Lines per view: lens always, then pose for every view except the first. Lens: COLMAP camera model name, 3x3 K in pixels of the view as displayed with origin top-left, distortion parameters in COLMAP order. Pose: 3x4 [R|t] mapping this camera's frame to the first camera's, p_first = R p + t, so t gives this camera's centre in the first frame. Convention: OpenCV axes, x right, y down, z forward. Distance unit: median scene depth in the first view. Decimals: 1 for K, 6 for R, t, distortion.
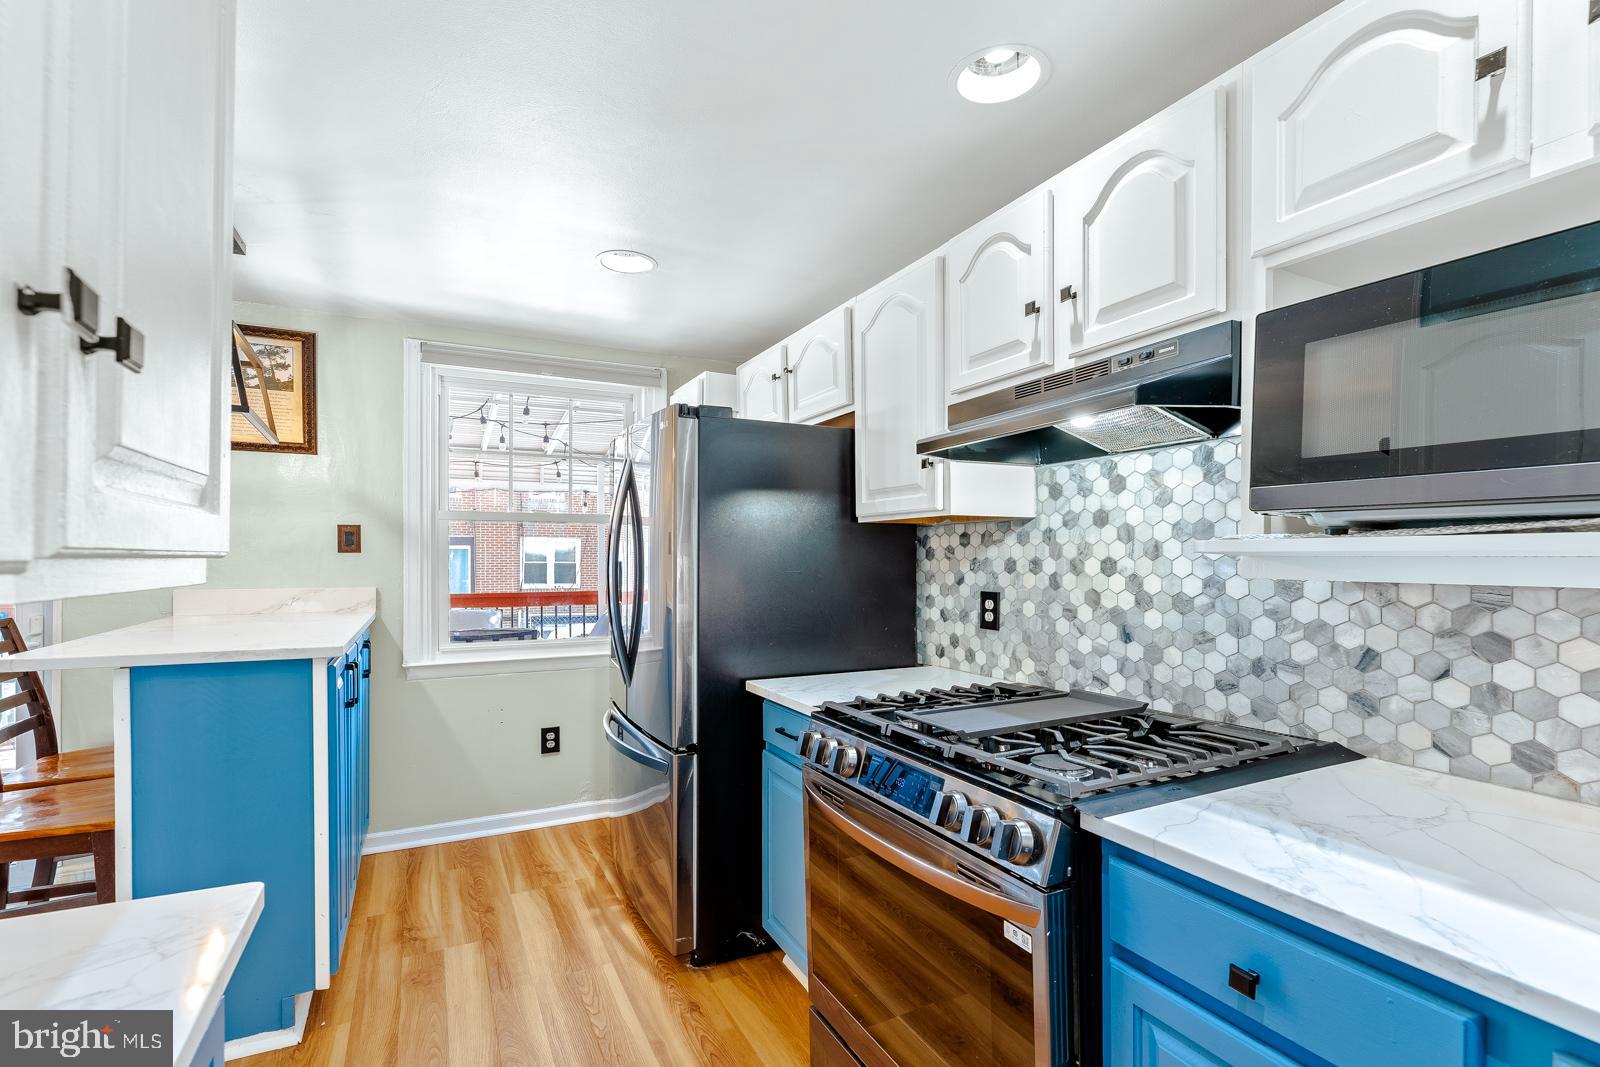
lens RADIAL K [[670.5, 0, 801.5], [0, 670.5, 560.1], [0, 0, 1]] dist [0.000251, -0.000015]
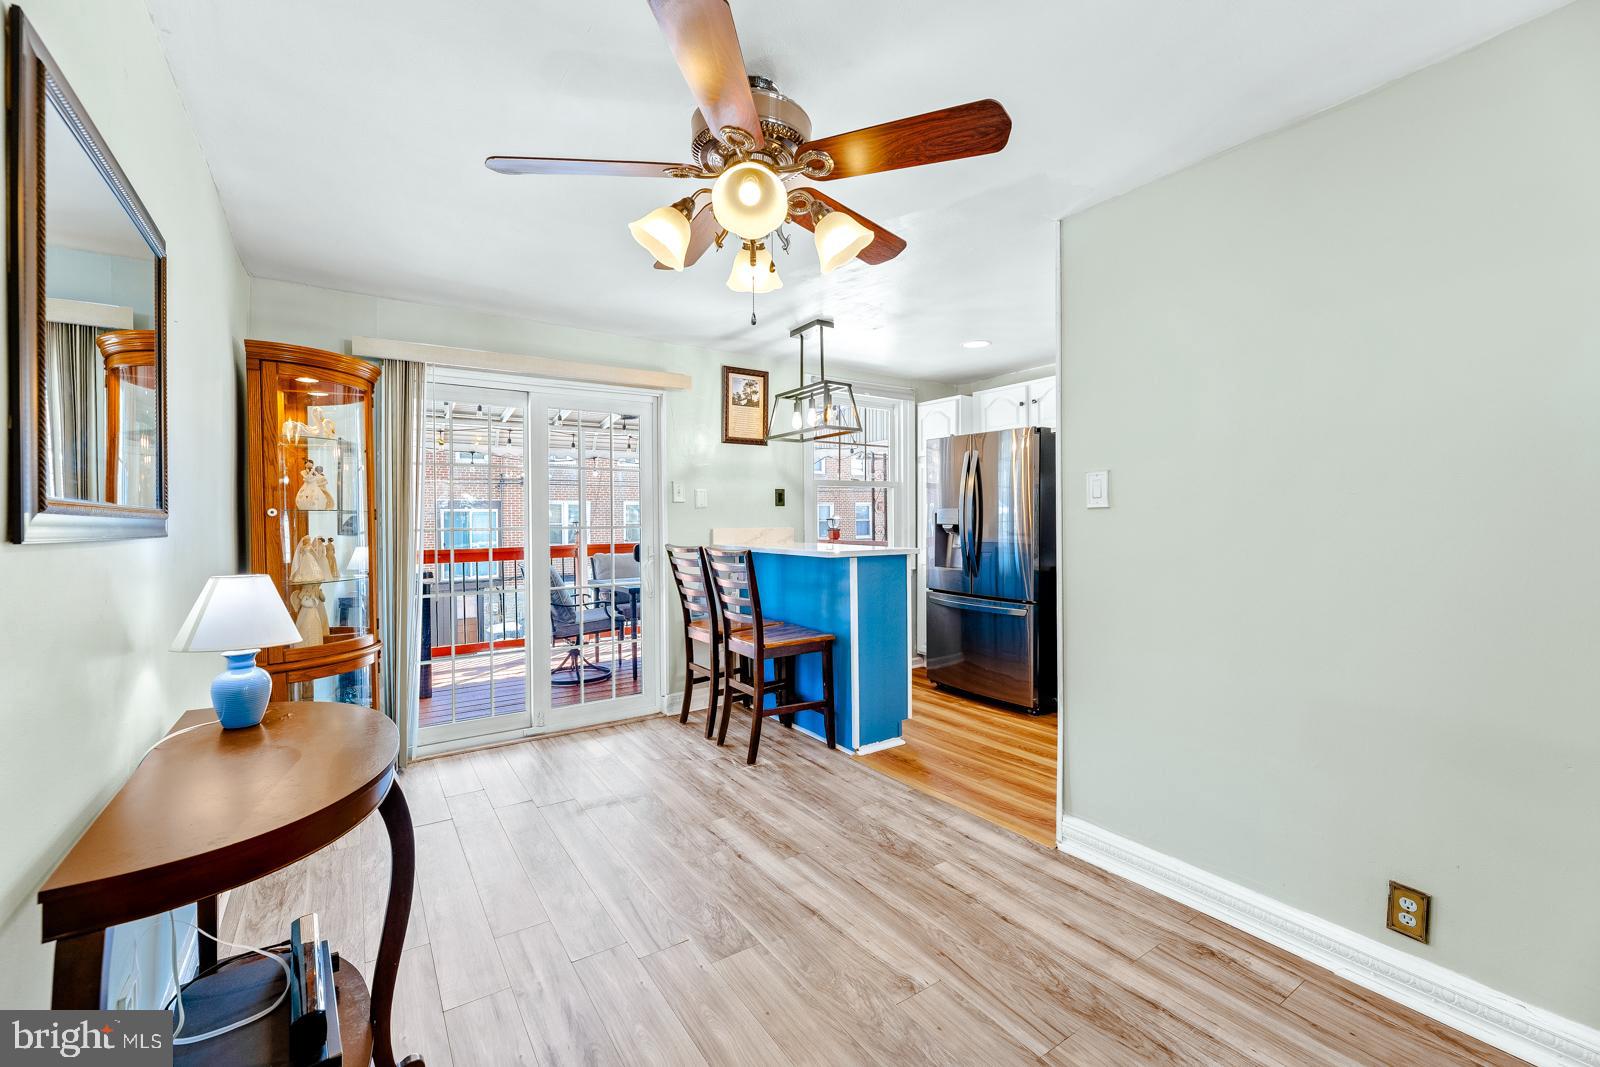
lens RADIAL K [[668.0, 0, 810.8], [0, 668.0, 517.5], [0, 0, 1]] dist [-0.002984, -0.000230]
pose [[0.989630, -0.014486, 0.142908, -1.036783], [0.015293, 0.999873, -0.004551, 0.031746], [-0.142824, 0.006689, 0.989726, -0.753269]]
